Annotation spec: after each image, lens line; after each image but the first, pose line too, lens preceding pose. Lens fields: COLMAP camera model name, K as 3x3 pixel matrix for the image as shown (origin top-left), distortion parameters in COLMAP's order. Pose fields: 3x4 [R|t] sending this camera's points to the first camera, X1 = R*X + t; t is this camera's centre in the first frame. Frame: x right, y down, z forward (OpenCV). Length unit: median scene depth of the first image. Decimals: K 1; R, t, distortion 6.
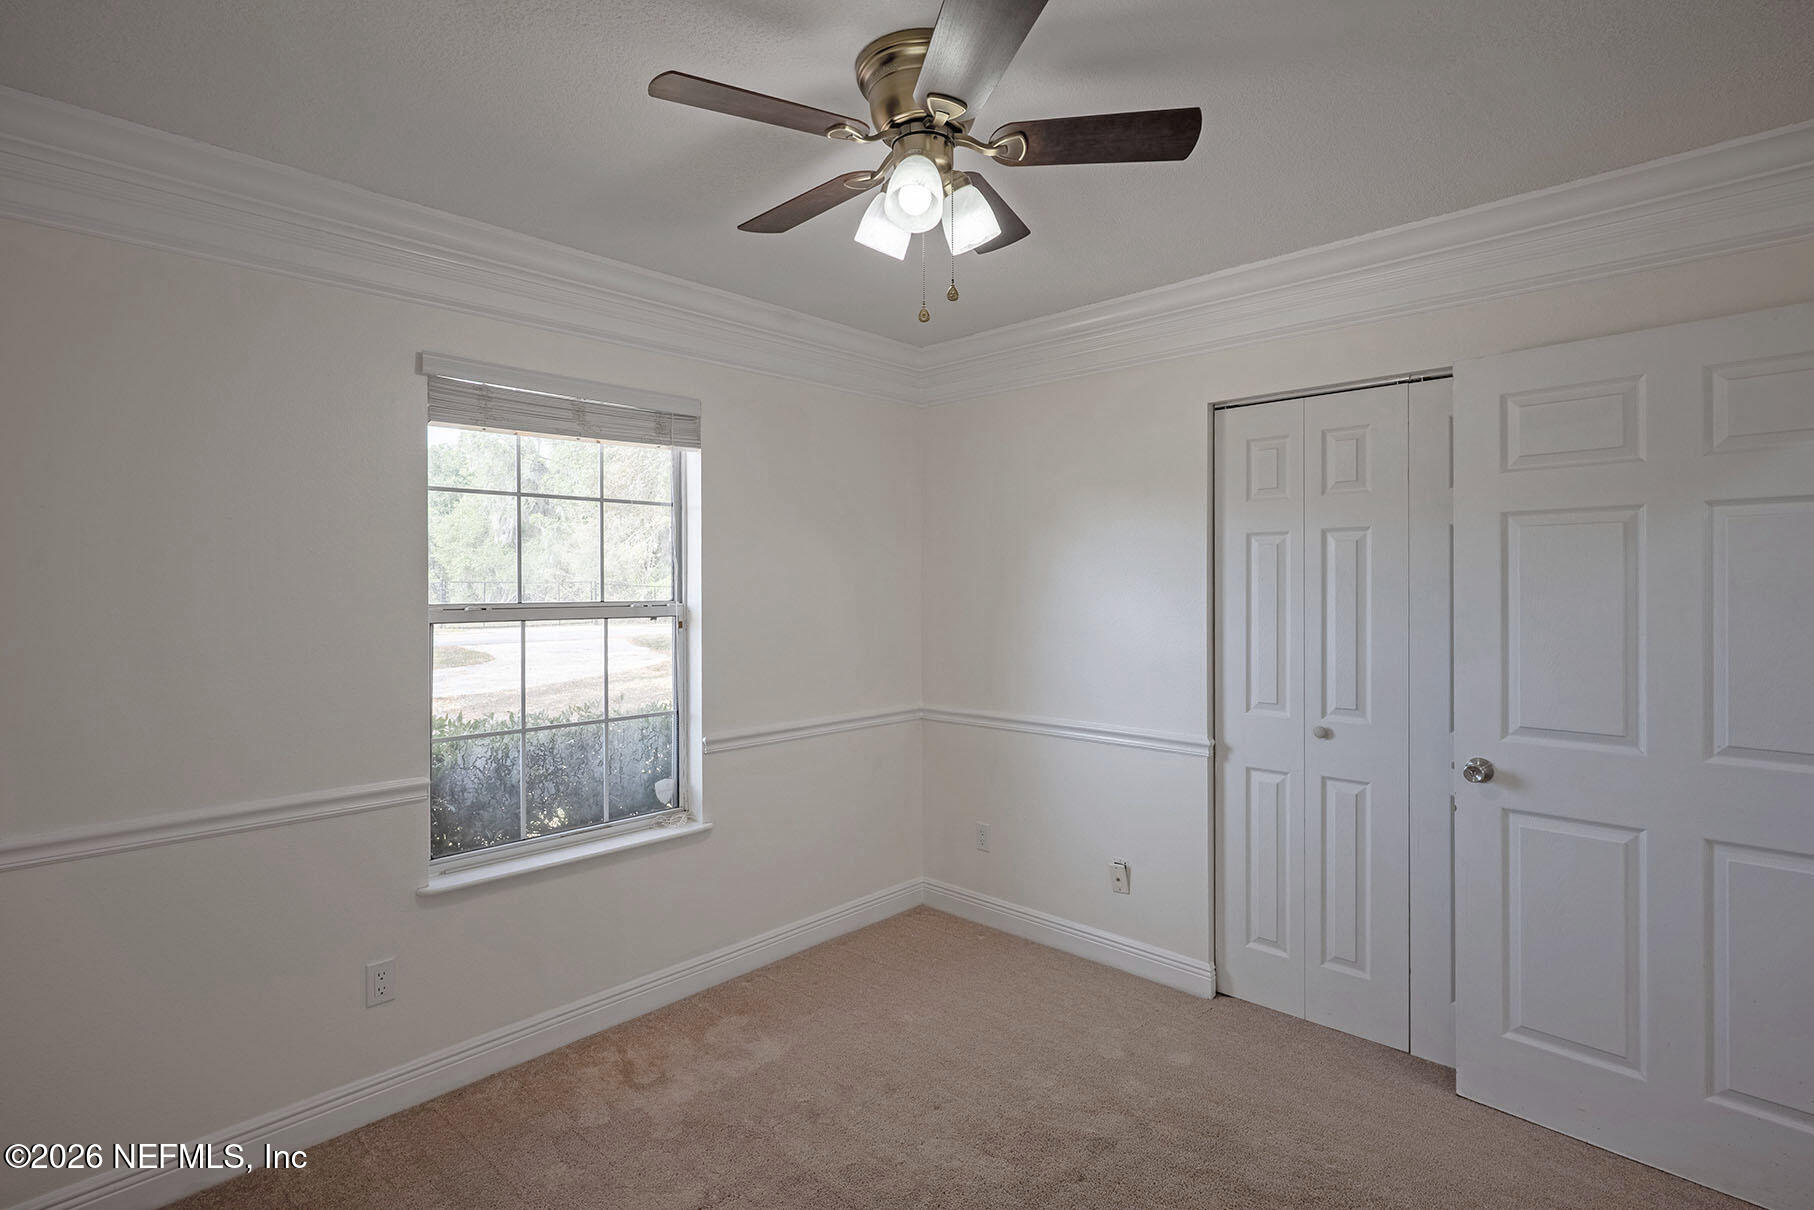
lens RADIAL K [[869.5, 0, 920.6], [0, 869.5, 609.1], [0, 0, 1]] dist [0.000148, 0.000346]
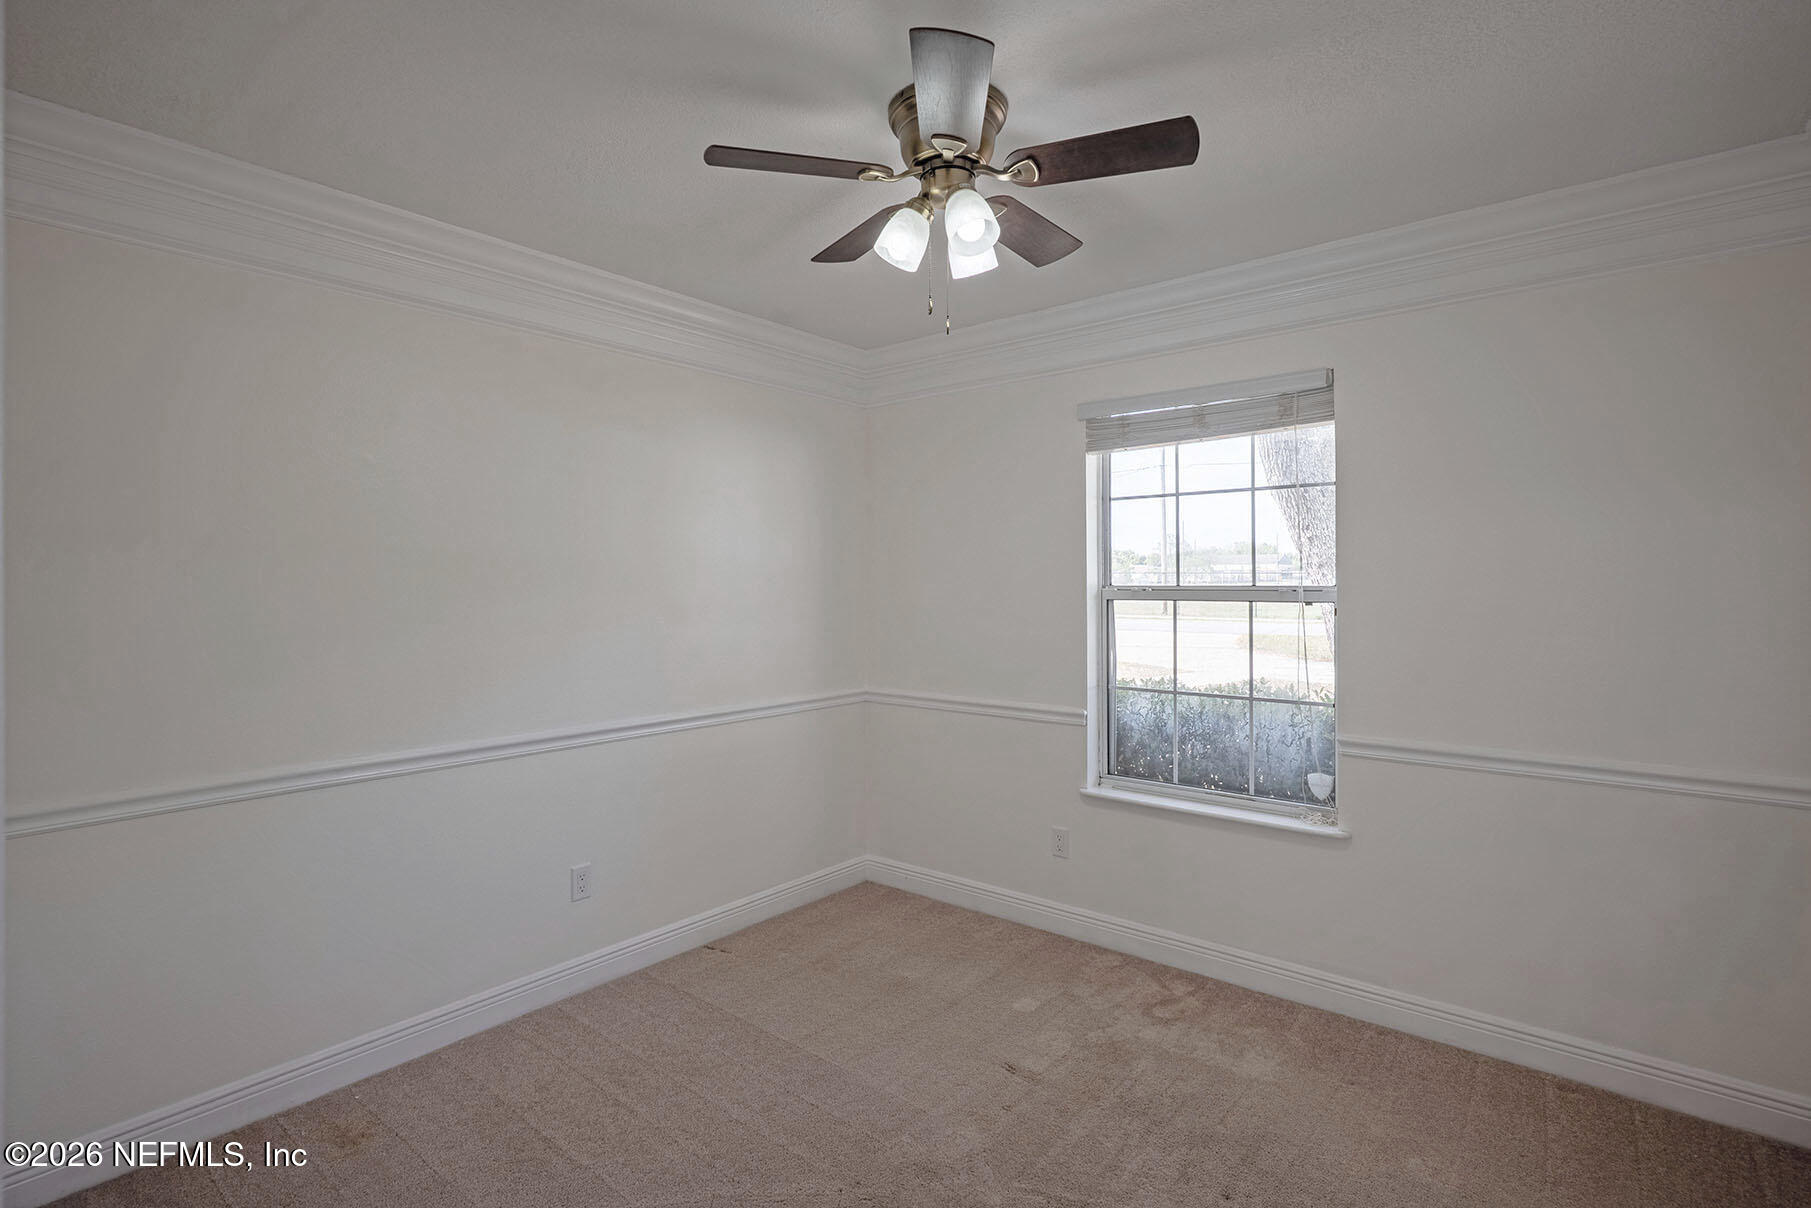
lens RADIAL K [[868.1, 0, 919.1], [0, 868.1, 608.0], [0, 0, 1]] dist [0.000148, 0.000346]
pose [[0.076235, 0.028910, -0.996671, 0.685424], [-0.026357, 0.999289, 0.026970, 0.000559], [0.996741, 0.024213, 0.076943, 0.541661]]
